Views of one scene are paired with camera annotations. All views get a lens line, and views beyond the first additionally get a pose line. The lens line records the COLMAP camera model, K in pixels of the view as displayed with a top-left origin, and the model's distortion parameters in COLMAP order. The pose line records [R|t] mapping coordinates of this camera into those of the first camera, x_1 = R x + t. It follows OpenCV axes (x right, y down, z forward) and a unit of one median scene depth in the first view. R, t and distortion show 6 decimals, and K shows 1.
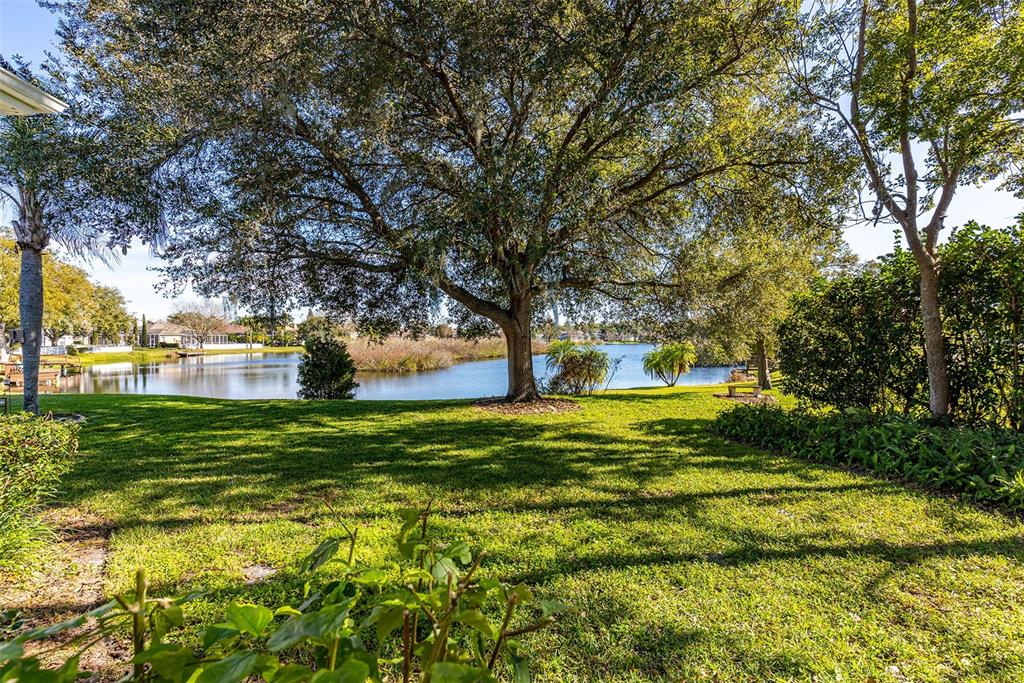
lens RADIAL K [[461.4, 0, 523.3], [0, 461.4, 339.7], [0, 0, 1]] dist [0.000724, -0.000695]
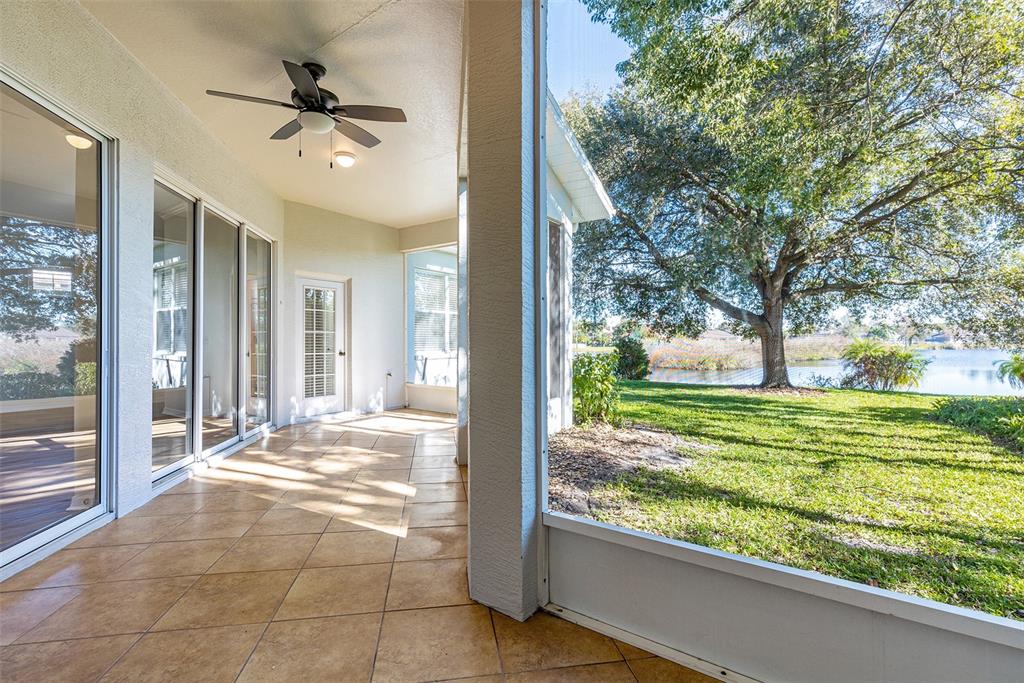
lens RADIAL K [[461.4, 0, 523.3], [0, 461.4, 339.7], [0, 0, 1]] dist [0.000724, -0.000695]
pose [[0.797570, 0.000634, -0.603227, 0.161241], [-0.002456, 0.999995, -0.002196, 0.006595], [0.603222, 0.003232, 0.797567, -0.306728]]
